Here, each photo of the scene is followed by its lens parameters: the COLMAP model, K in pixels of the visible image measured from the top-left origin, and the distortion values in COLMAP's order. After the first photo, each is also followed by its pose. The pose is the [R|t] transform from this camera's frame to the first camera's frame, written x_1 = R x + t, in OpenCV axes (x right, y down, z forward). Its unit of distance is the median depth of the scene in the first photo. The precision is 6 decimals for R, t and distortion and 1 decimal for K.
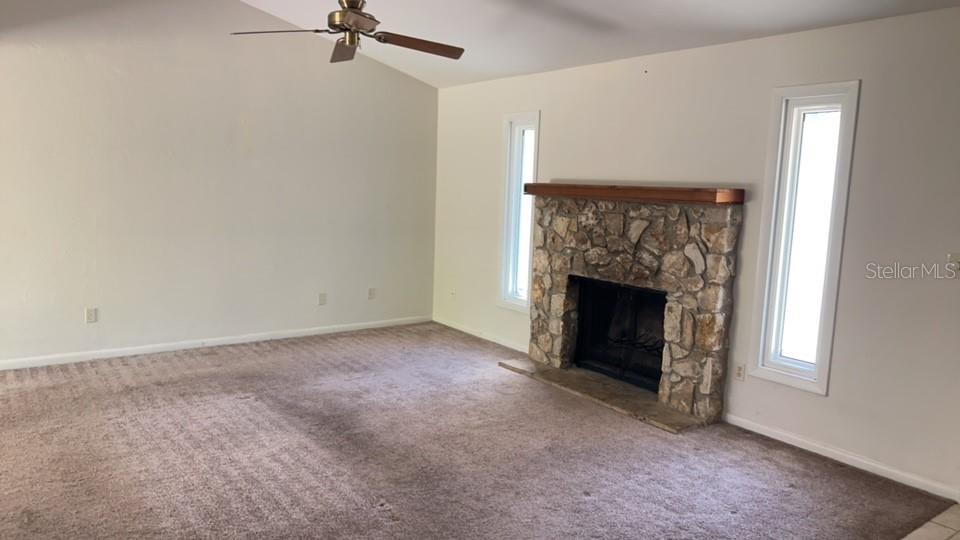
lens RADIAL K [[678.6, 0, 479.4], [0, 678.6, 274.3], [0, 0, 1]] dist [0.102776, -0.139738]
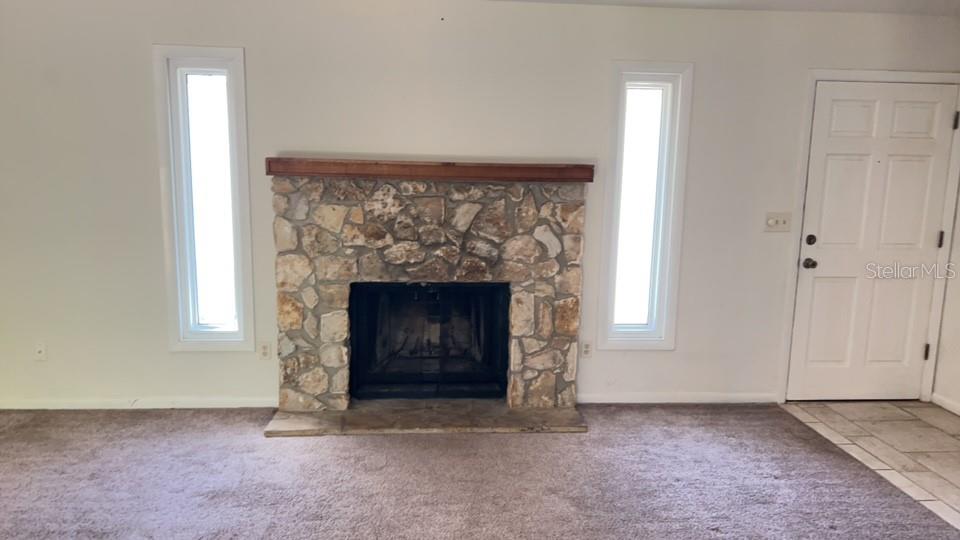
lens RADIAL K [[678.6, 0, 479.4], [0, 678.6, 274.3], [0, 0, 1]] dist [0.102776, -0.139738]
pose [[0.524599, -0.156095, 0.836917, -0.462124], [0.113776, 0.987084, 0.112786, -0.085129], [-0.843712, 0.036054, 0.535584, 0.541462]]
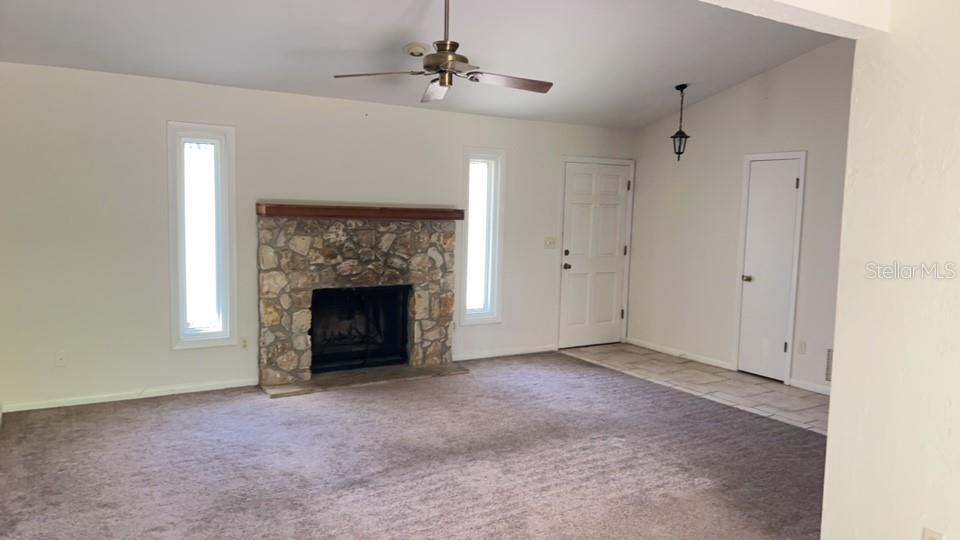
lens RADIAL K [[678.6, 0, 479.4], [0, 678.6, 274.3], [0, 0, 1]] dist [0.102776, -0.139738]
pose [[0.078179, -0.129643, 0.988474, -1.009511], [0.112223, 0.986351, 0.120489, -0.137261], [-0.990603, 0.101510, 0.091661, 0.715671]]
